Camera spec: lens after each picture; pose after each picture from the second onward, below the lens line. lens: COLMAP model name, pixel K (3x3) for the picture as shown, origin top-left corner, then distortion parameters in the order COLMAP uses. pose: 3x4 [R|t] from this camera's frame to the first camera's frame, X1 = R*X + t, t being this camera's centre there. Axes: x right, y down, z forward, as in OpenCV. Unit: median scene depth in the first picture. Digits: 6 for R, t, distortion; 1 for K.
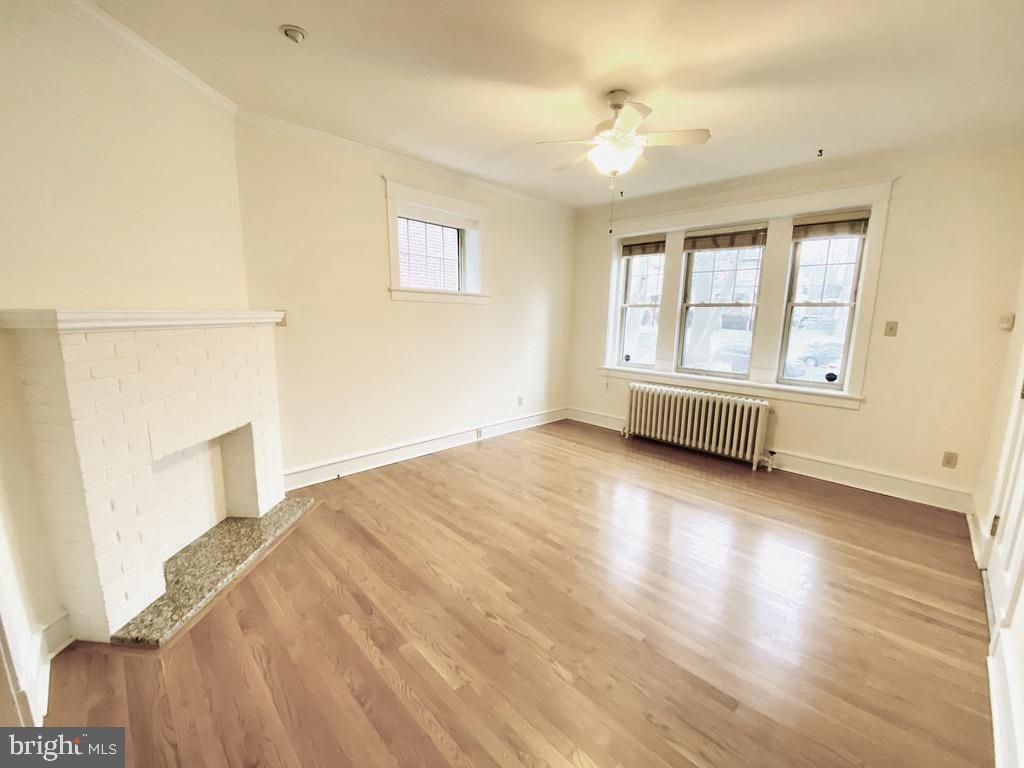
lens RADIAL K [[414.2, 0, 511.1], [0, 414.2, 387.7], [0, 0, 1]] dist [0.055312, -0.038174]
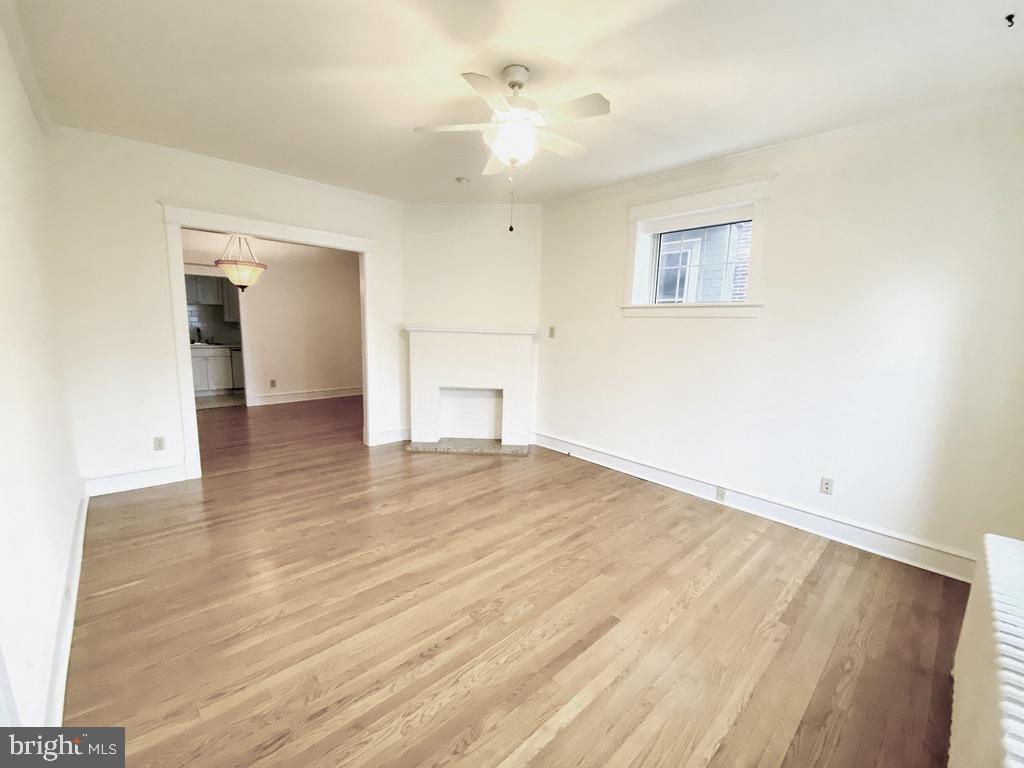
lens RADIAL K [[414.2, 0, 511.1], [0, 414.2, 387.7], [0, 0, 1]] dist [0.055312, -0.038174]
pose [[-0.039869, 0.133614, -0.990231, 0.799996], [-0.199667, 0.969966, 0.138919, -0.123747], [0.979052, 0.203256, -0.011993, 0.758554]]
